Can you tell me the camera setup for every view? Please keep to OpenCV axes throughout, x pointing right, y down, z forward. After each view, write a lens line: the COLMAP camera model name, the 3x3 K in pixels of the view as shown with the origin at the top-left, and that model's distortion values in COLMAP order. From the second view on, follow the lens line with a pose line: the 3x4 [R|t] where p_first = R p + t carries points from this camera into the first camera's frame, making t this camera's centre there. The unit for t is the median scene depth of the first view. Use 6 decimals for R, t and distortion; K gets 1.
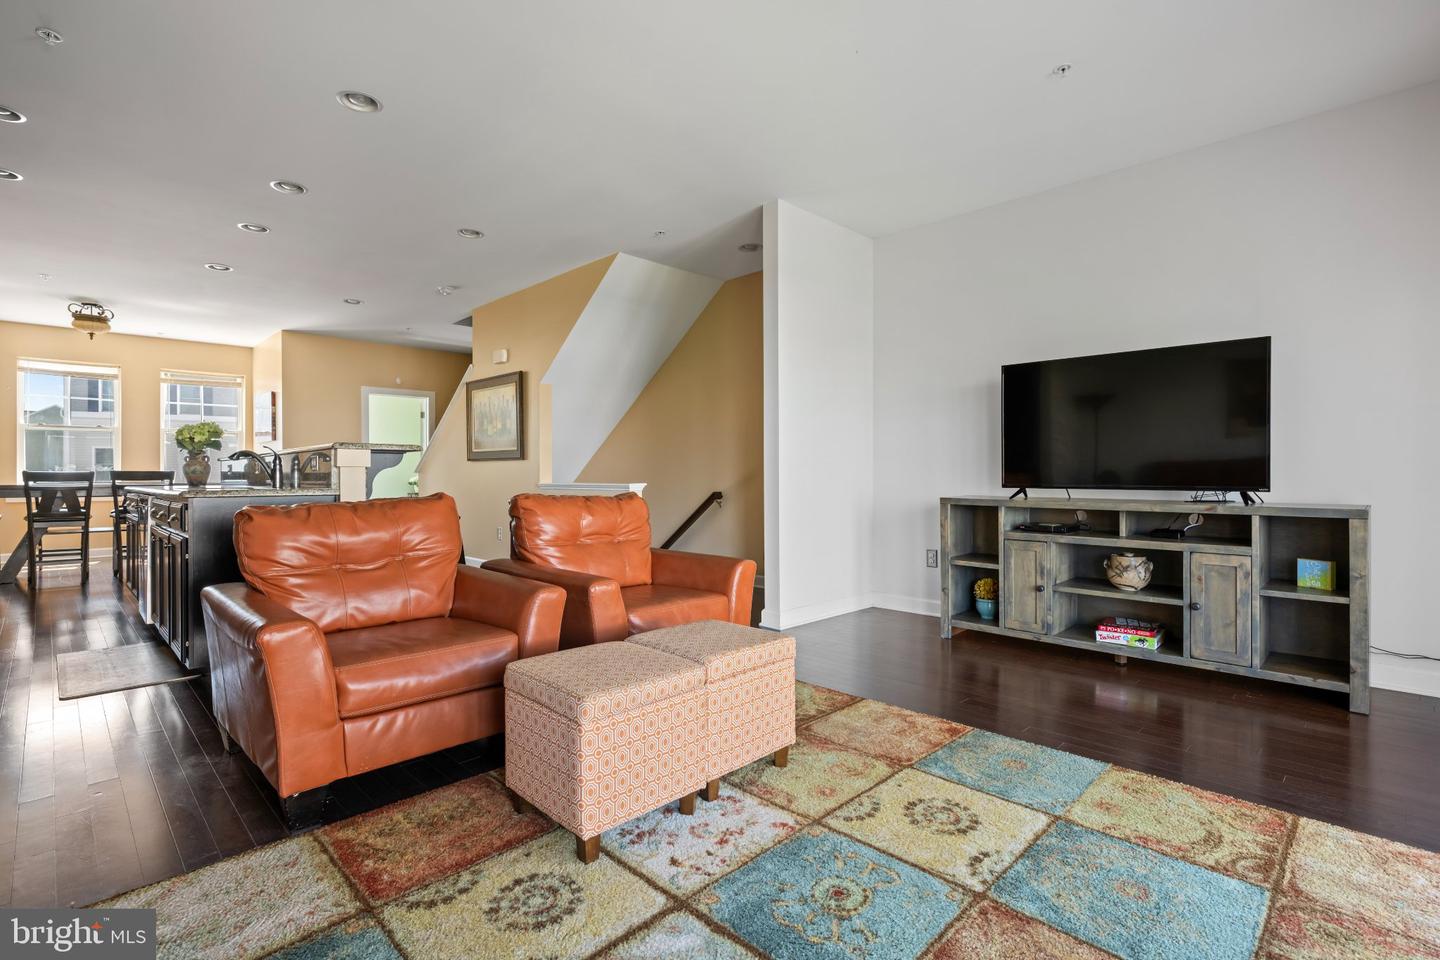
lens RADIAL K [[681.8, 0, 717.2], [0, 681.8, 474.9], [0, 0, 1]] dist [0.002091, 0.000278]
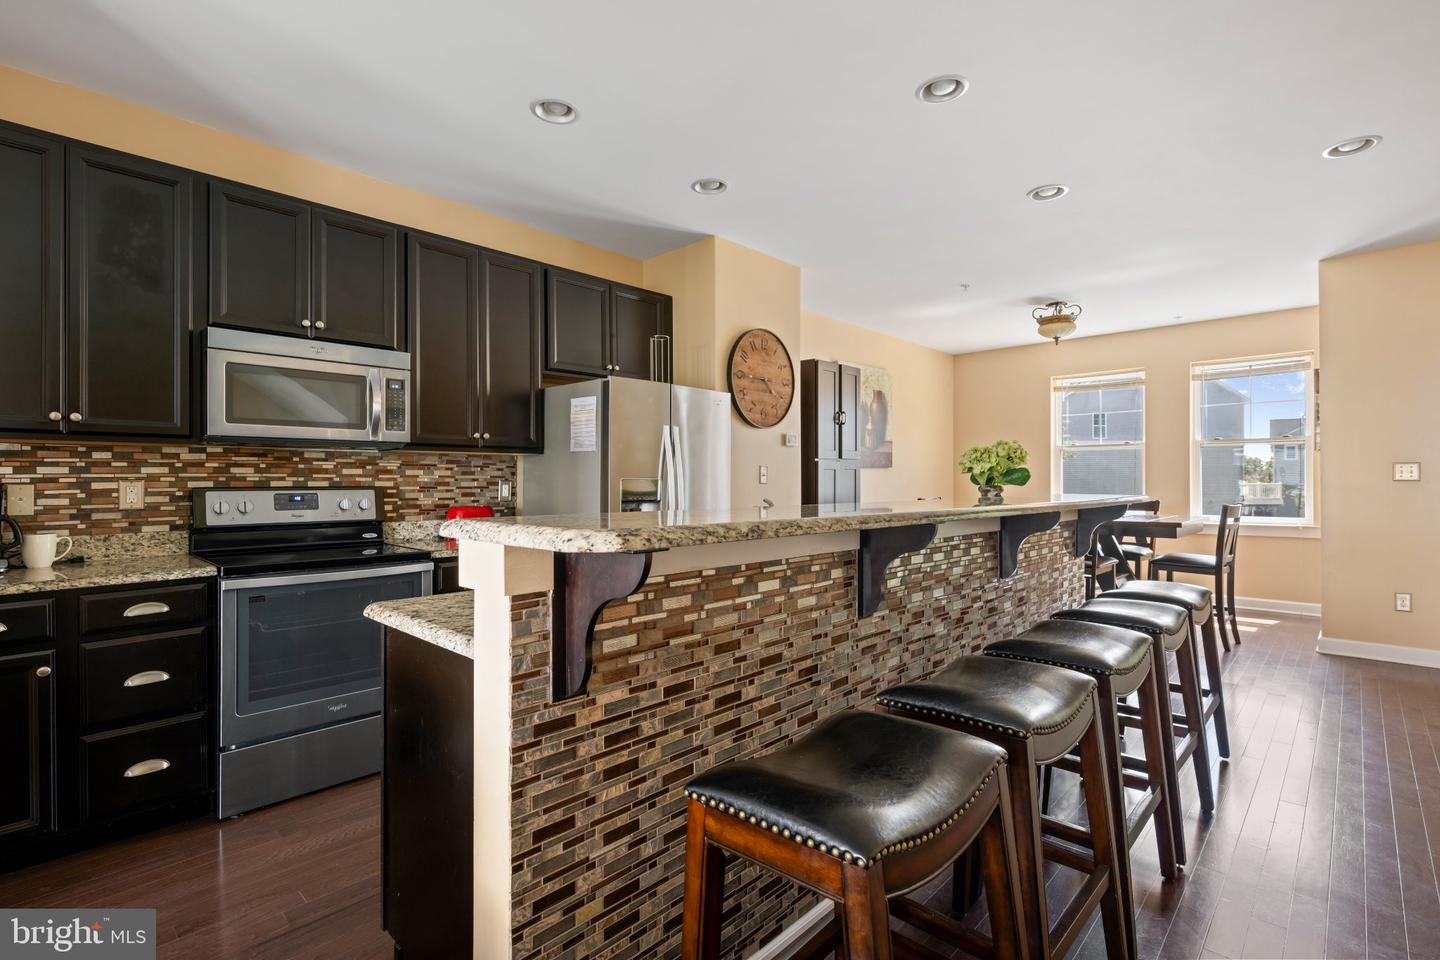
lens RADIAL K [[670.6, 0, 718.1], [0, 670.6, 477.6], [0, 0, 1]] dist [0.002170, 0.000482]
pose [[0.032317, -0.003070, -0.999473, -0.177085], [0.003945, 0.999988, -0.002944, -0.058931], [0.999470, -0.003848, 0.032329, 0.994420]]
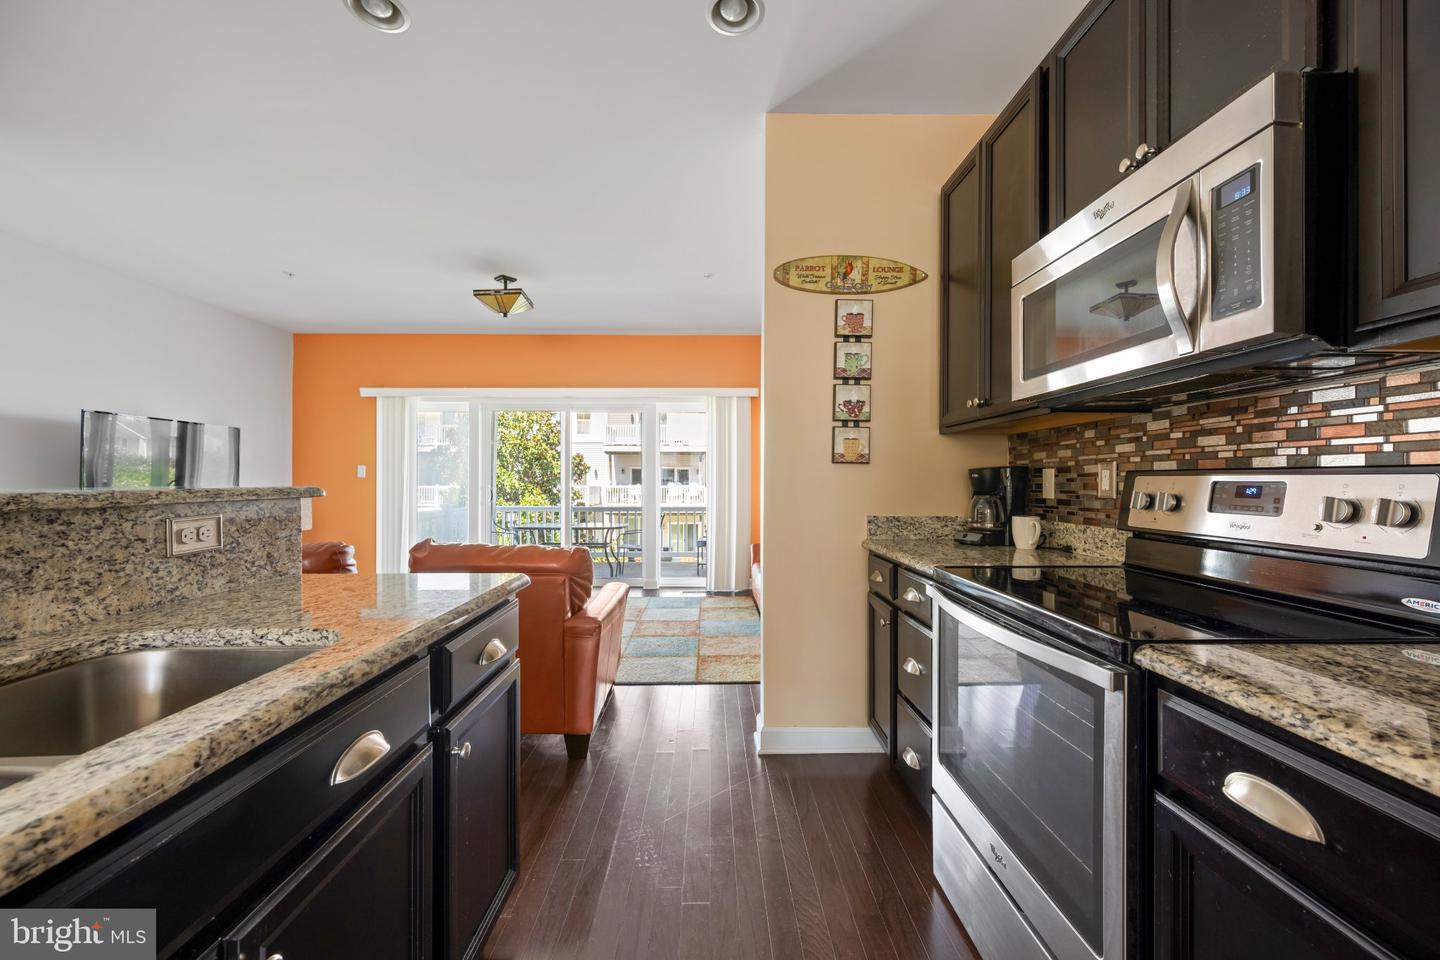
lens RADIAL K [[553.5, 0, 722.8], [0, 553.5, 475.5], [0, 0, 1]] dist [-0.002034, -0.000168]
pose [[-0.731495, 0.007653, 0.681803, -0.972488], [0.001113, 0.999949, -0.010030, -0.045012], [-0.681845, -0.006578, -0.731467, 0.970882]]
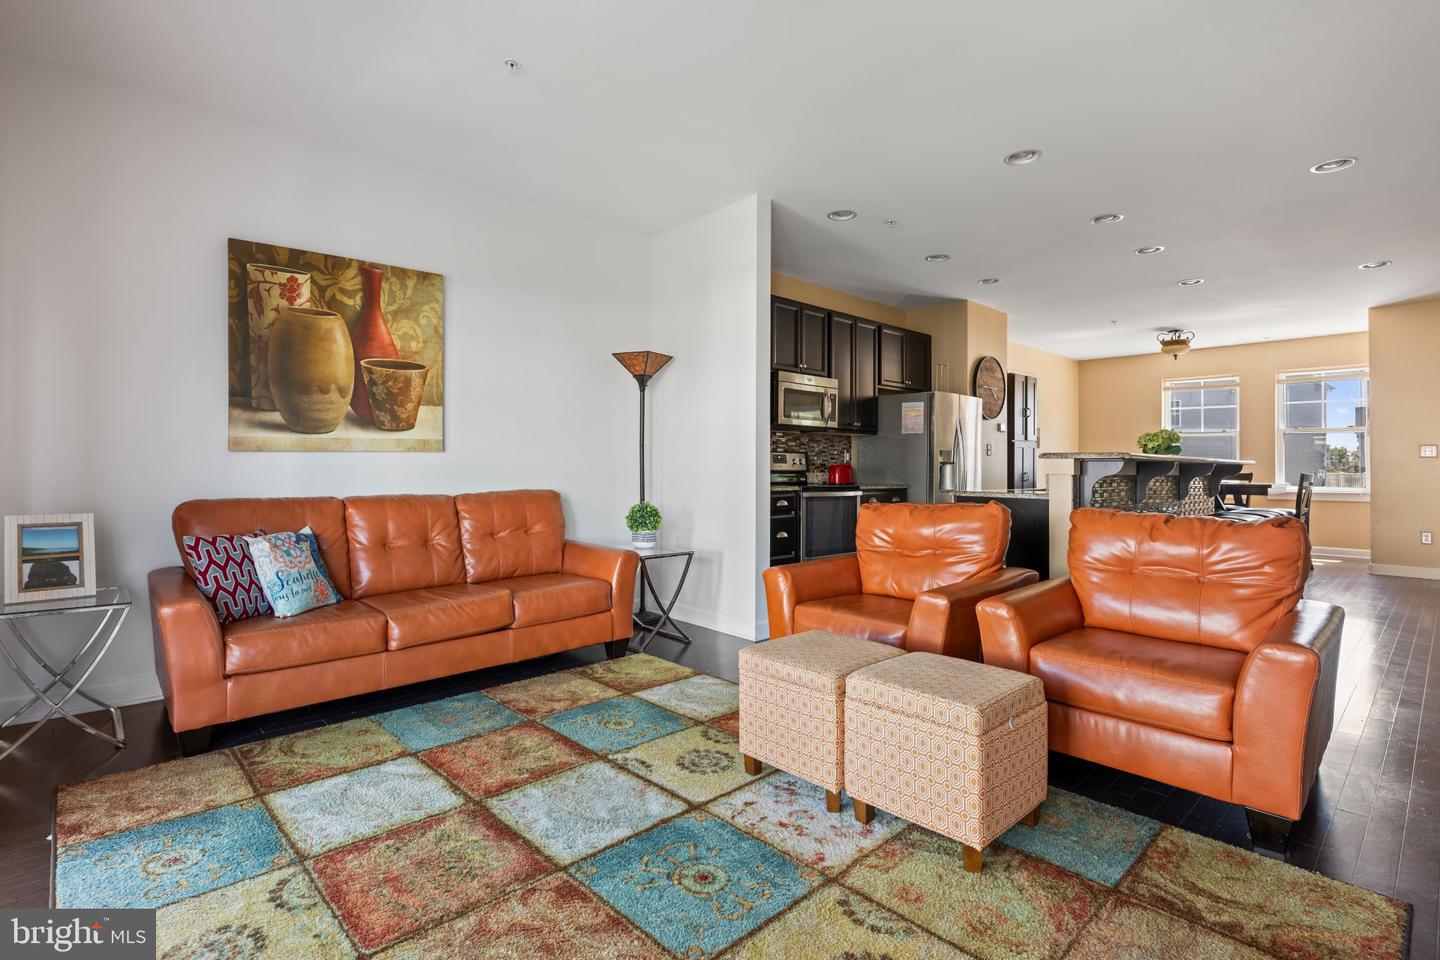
lens RADIAL K [[689.8, 0, 713.2], [0, 689.8, 455.1], [0, 0, 1]] dist [0.001265, 0.000281]
pose [[-0.030833, -0.015146, -0.999410, 0.534675], [-0.006138, 0.999869, -0.014964, -0.020439], [0.999506, 0.005673, -0.030922, 0.431432]]
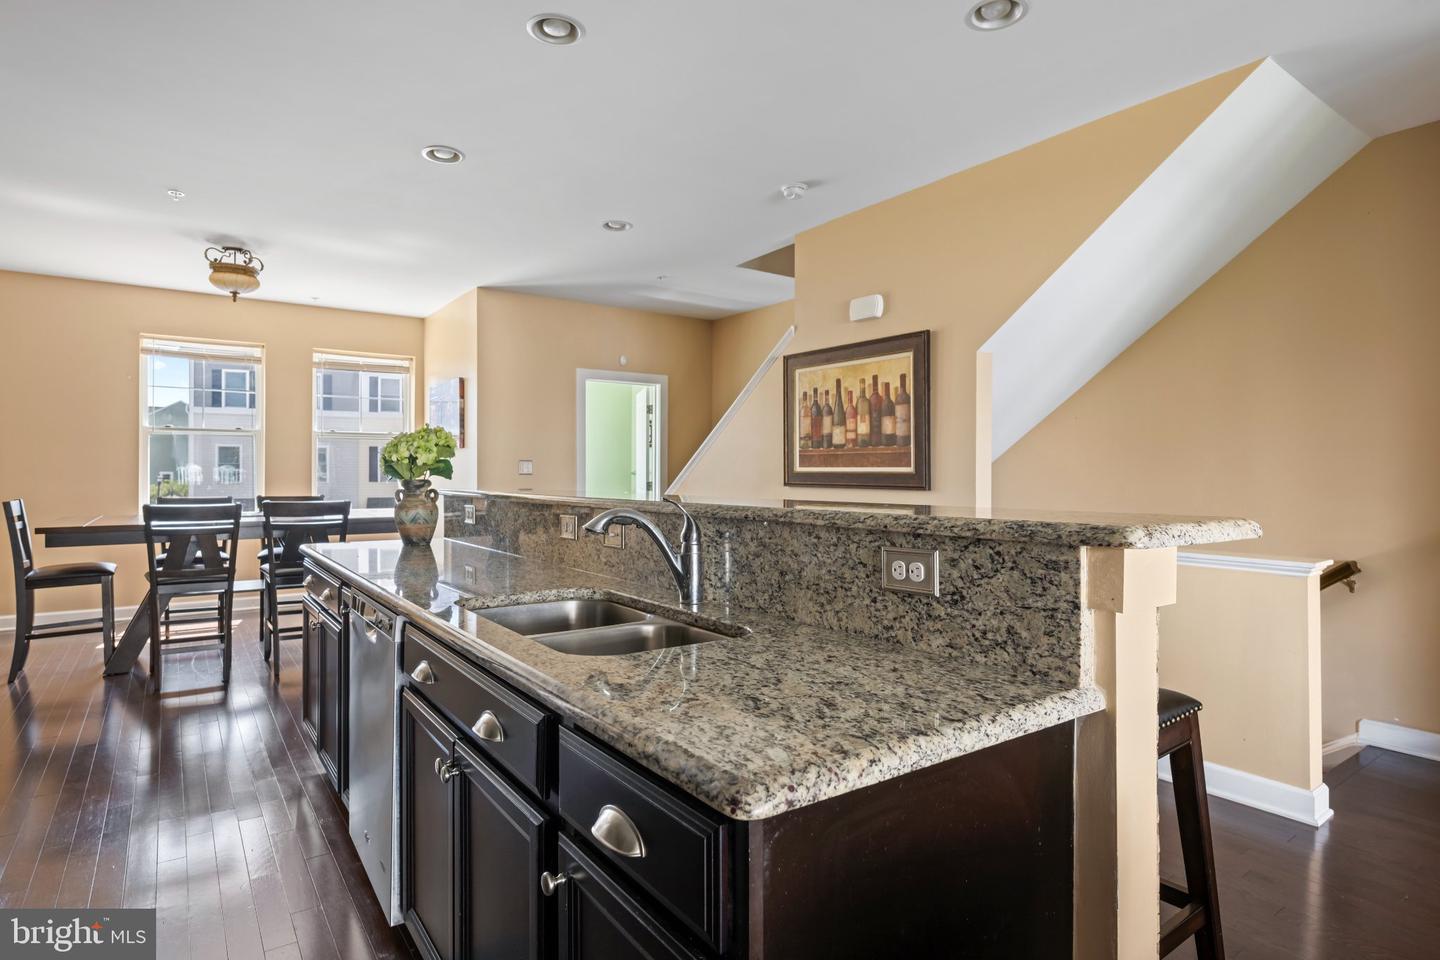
lens RADIAL K [[766.6, 0, 718.1], [0, 766.6, 475.4], [0, 0, 1]] dist [0.000325, 0.000182]
pose [[0.987552, 0.006439, -0.157162, -0.589976], [-0.005951, 0.999976, 0.003575, -0.059650], [0.157181, -0.002596, 0.987566, 0.595299]]
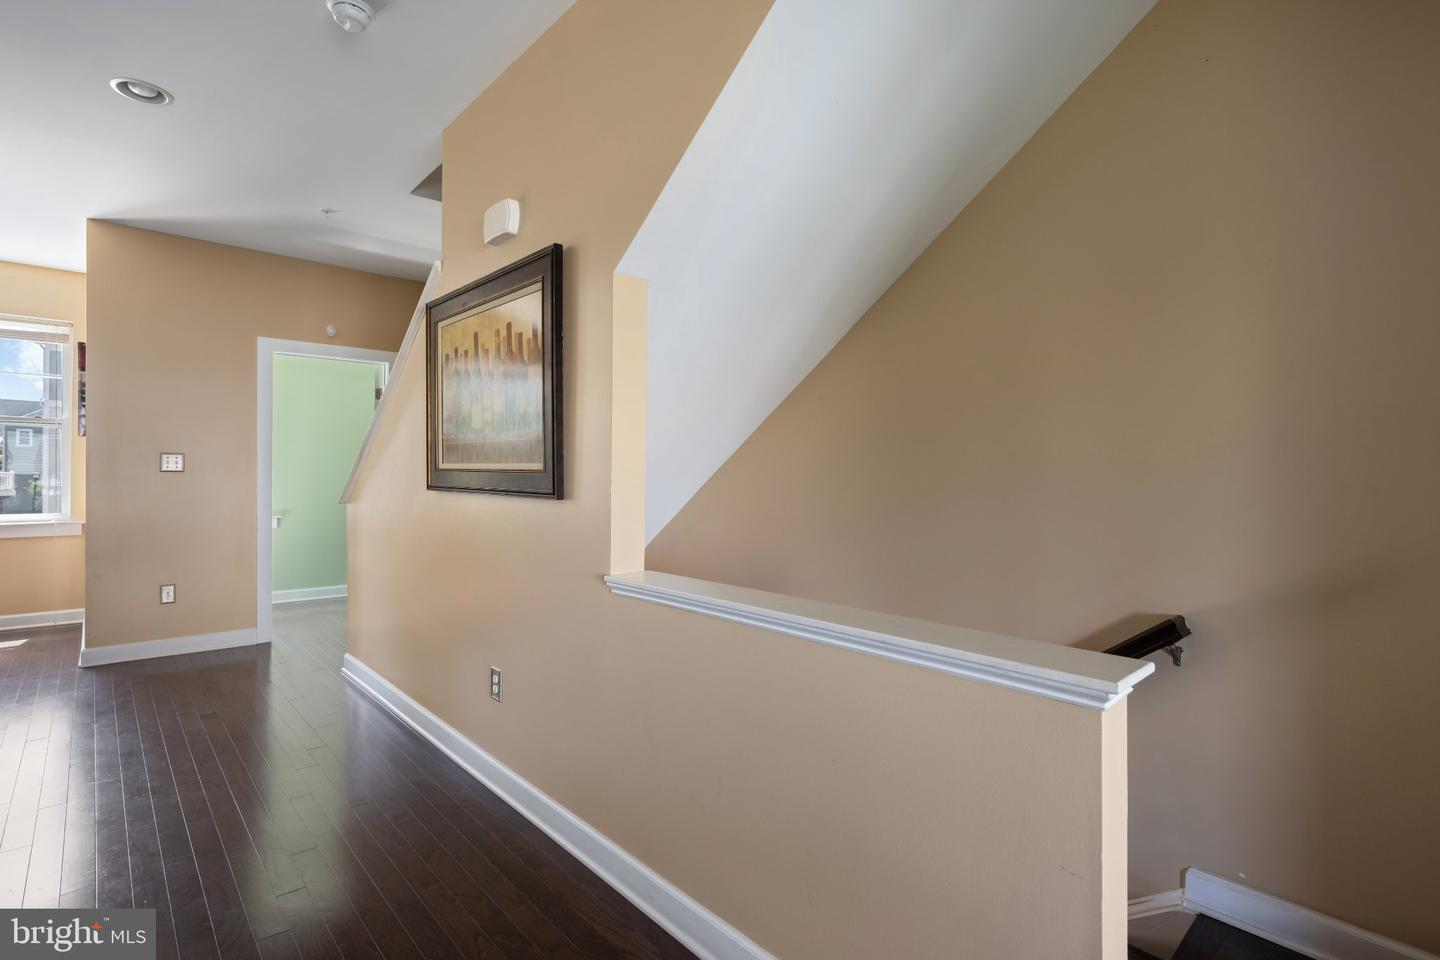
lens RADIAL K [[686.4, 0, 708.8], [0, 686.4, 478.7], [0, 0, 1]] dist [0.000011, 0.000006]
pose [[0.998816, 0.013426, -0.046764, -0.317931], [-0.013174, 0.999897, 0.005687, -0.059019], [0.046836, -0.005064, 0.998890, 1.081106]]
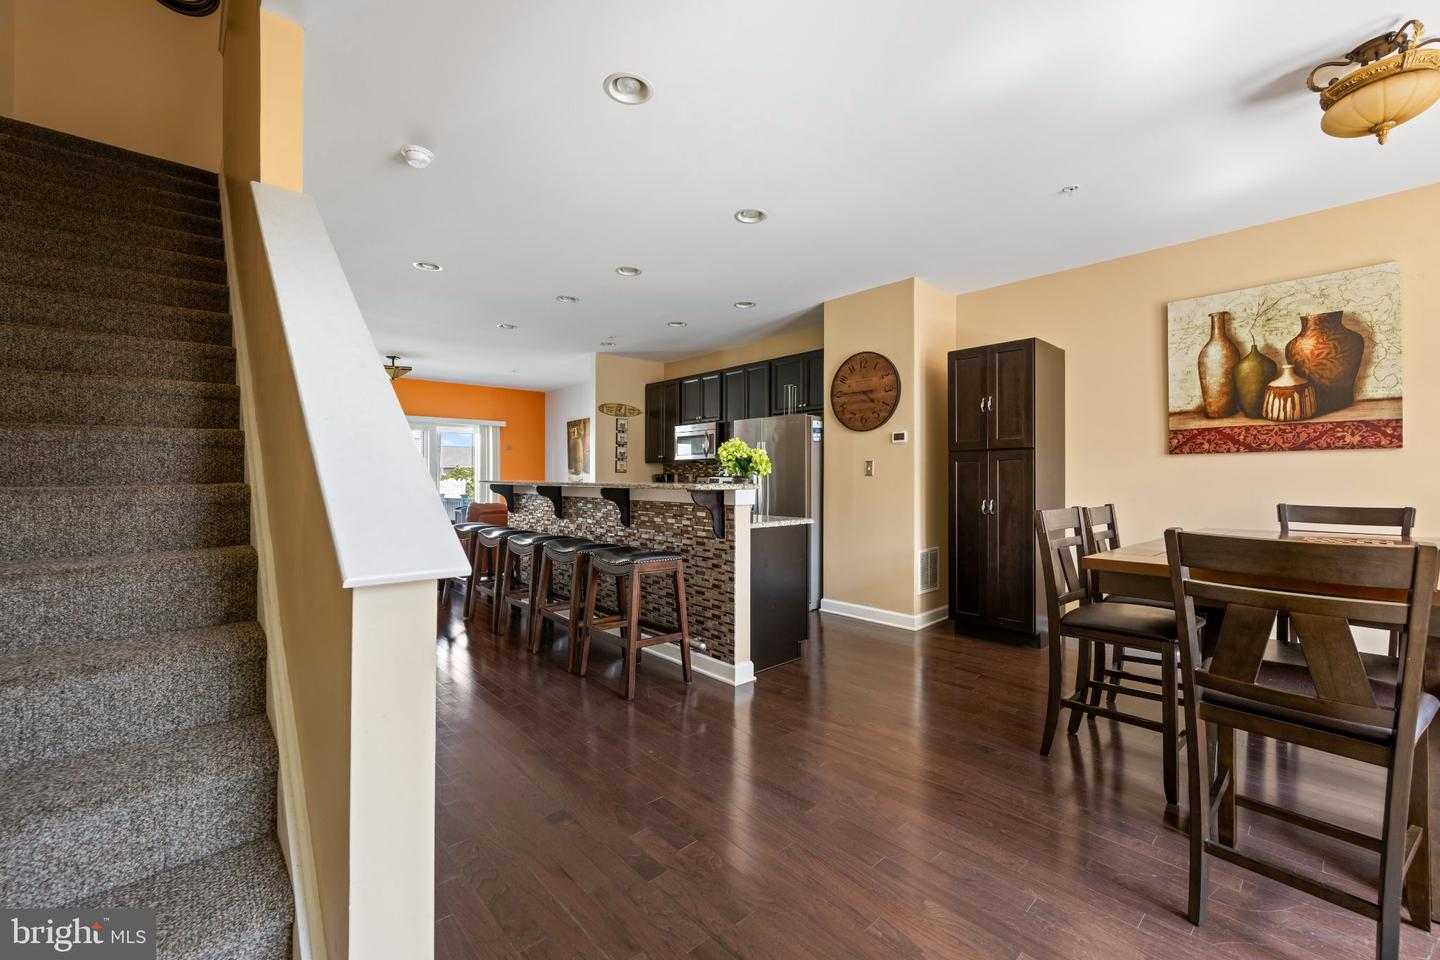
lens RADIAL K [[577.8, 0, 716.2], [0, 577.8, 470.9], [0, 0, 1]] dist [0.001844, 0.000486]
pose [[-0.999455, 0.002223, 0.032939, -1.042551], [0.001884, 0.999945, -0.010334, -0.049094], [-0.032960, -0.010266, -0.999404, 2.357881]]
